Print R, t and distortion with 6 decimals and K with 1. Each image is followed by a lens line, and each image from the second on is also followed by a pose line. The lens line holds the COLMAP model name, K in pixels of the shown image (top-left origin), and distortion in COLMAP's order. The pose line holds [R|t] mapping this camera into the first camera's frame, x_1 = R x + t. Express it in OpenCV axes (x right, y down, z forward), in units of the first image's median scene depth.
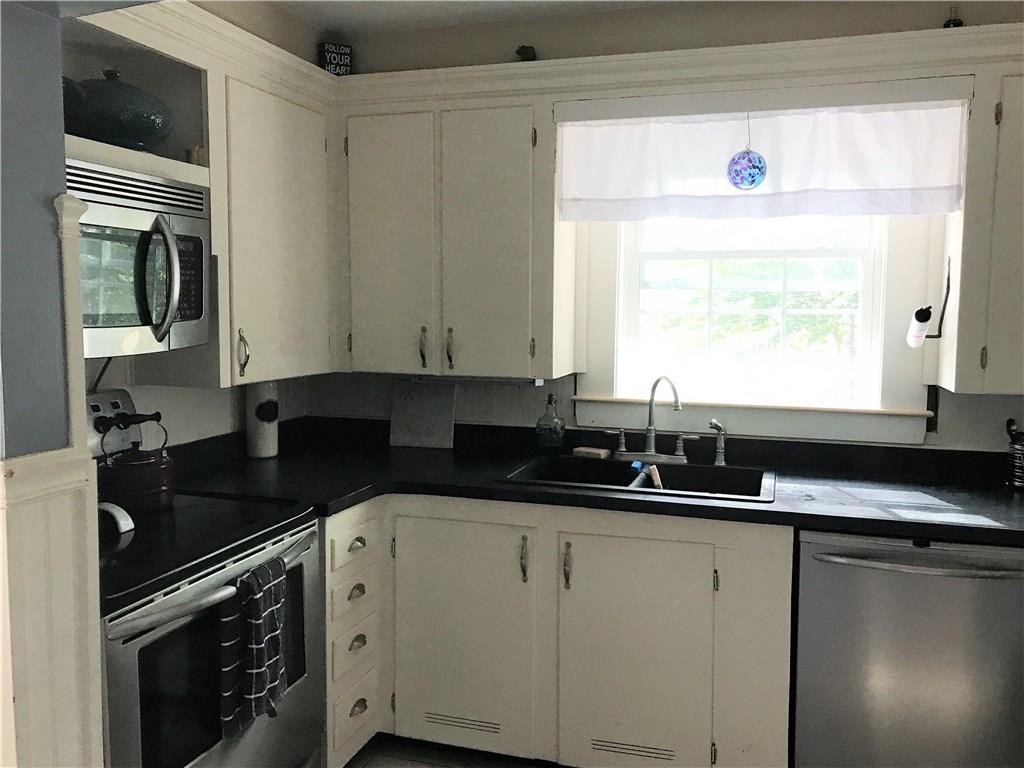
lens RADIAL K [[882.3, 0, 507.5], [0, 882.3, 378.8], [0, 0, 1]] dist [0.012402, 0.013708]
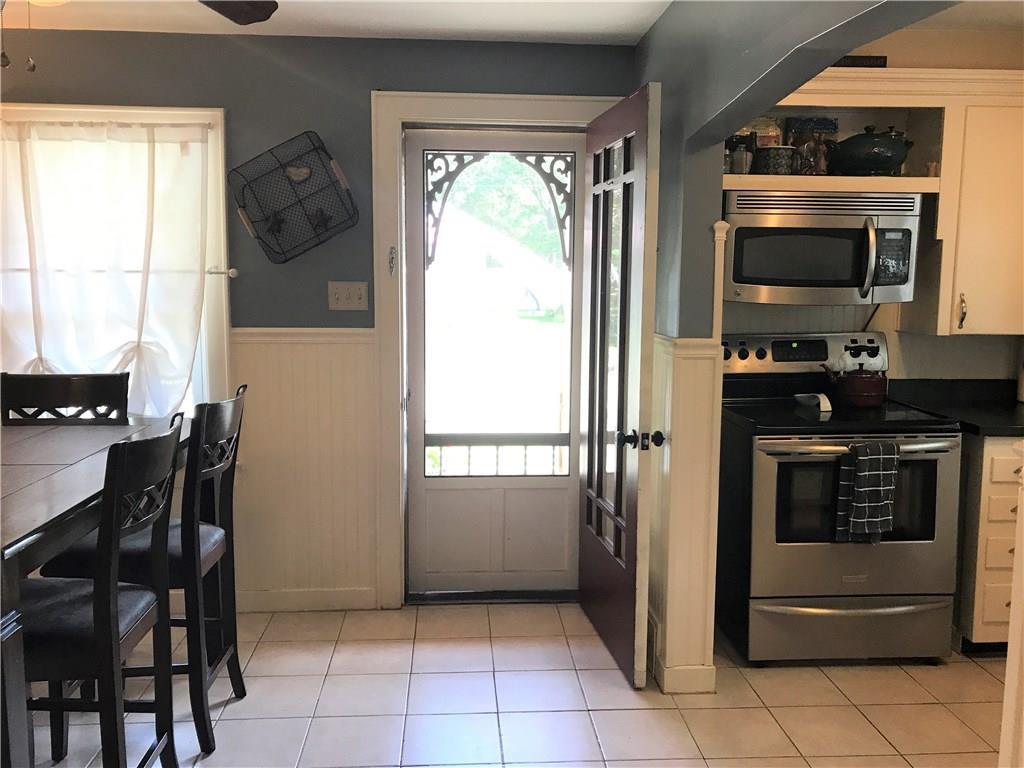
lens RADIAL K [[882.3, 0, 507.5], [0, 882.3, 378.8], [0, 0, 1]] dist [0.012402, 0.013708]
pose [[0.352505, 0.103976, -0.930016, 0.792556], [-0.085253, 0.993244, 0.078731, 0.028404], [0.931919, 0.051534, 0.358987, -0.137304]]
